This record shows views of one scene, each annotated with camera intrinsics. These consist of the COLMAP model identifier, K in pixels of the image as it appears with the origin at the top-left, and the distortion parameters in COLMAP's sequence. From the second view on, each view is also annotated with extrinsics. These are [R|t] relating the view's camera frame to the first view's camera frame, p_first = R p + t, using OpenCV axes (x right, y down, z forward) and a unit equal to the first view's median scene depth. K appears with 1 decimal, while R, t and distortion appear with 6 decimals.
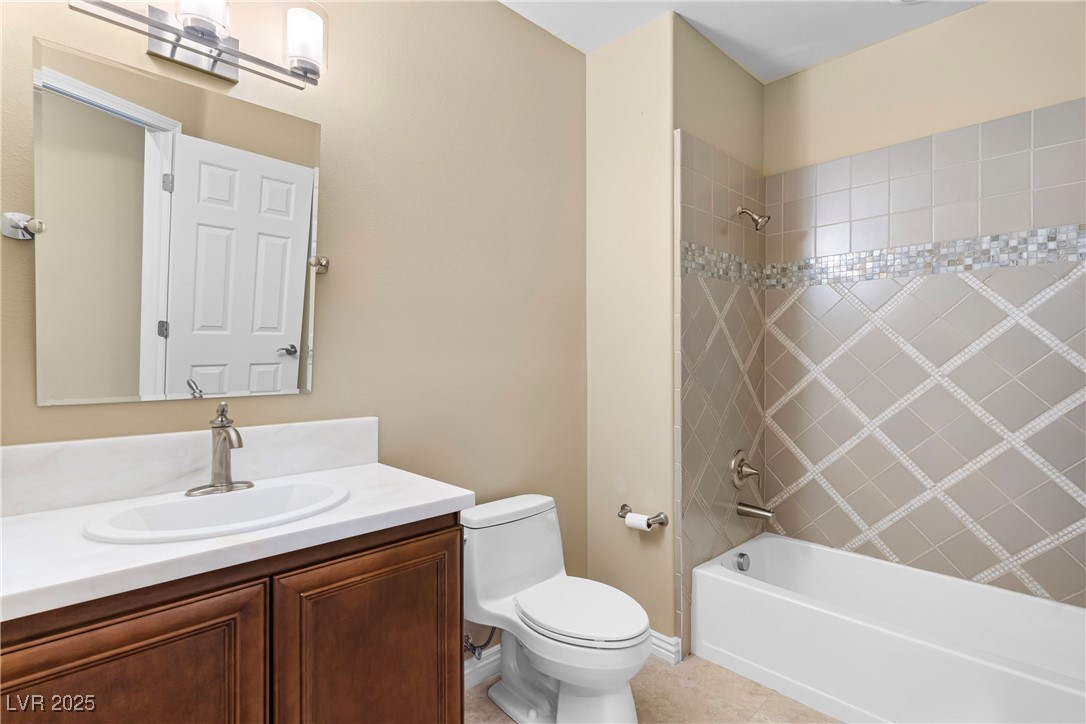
lens RADIAL K [[516.2, 0, 545.9], [0, 516.2, 362.0], [0, 0, 1]] dist [0.002189, -0.000132]
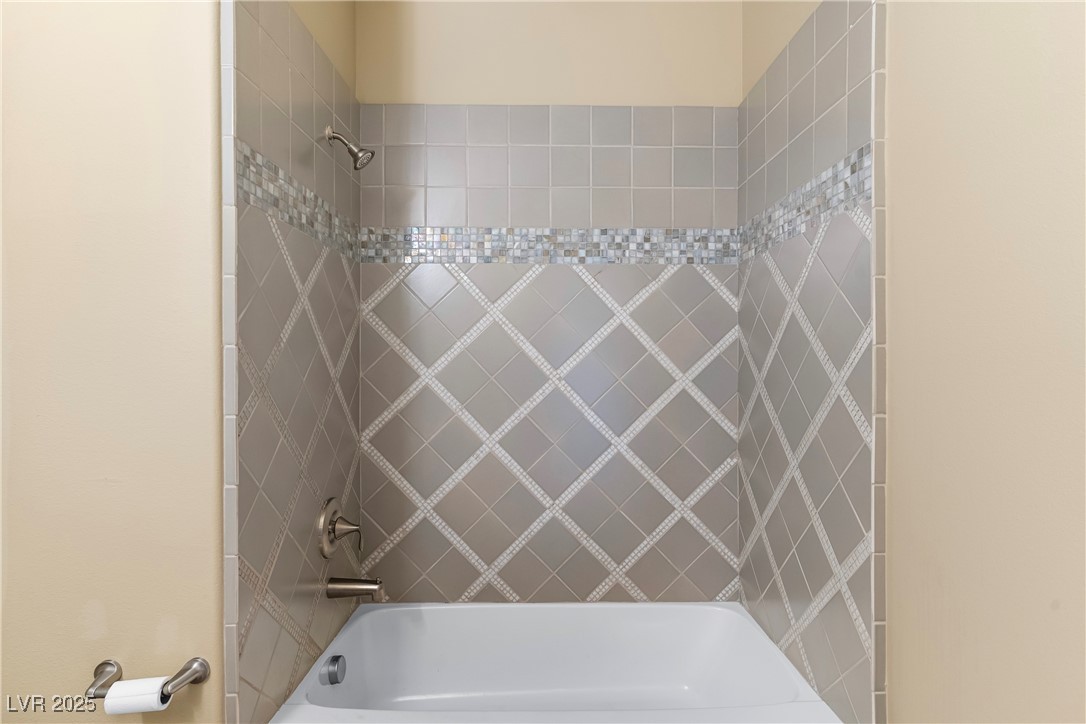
lens RADIAL K [[541.5, 0, 543.0], [0, 541.5, 362.0], [0, 0, 1]] dist [0.002479, 0.000461]
pose [[0.689921, -0.000879, 0.723884, 0.069772], [0.003818, 0.999990, -0.002425, -0.000230], [-0.723875, 0.004436, 0.689917, 0.360977]]
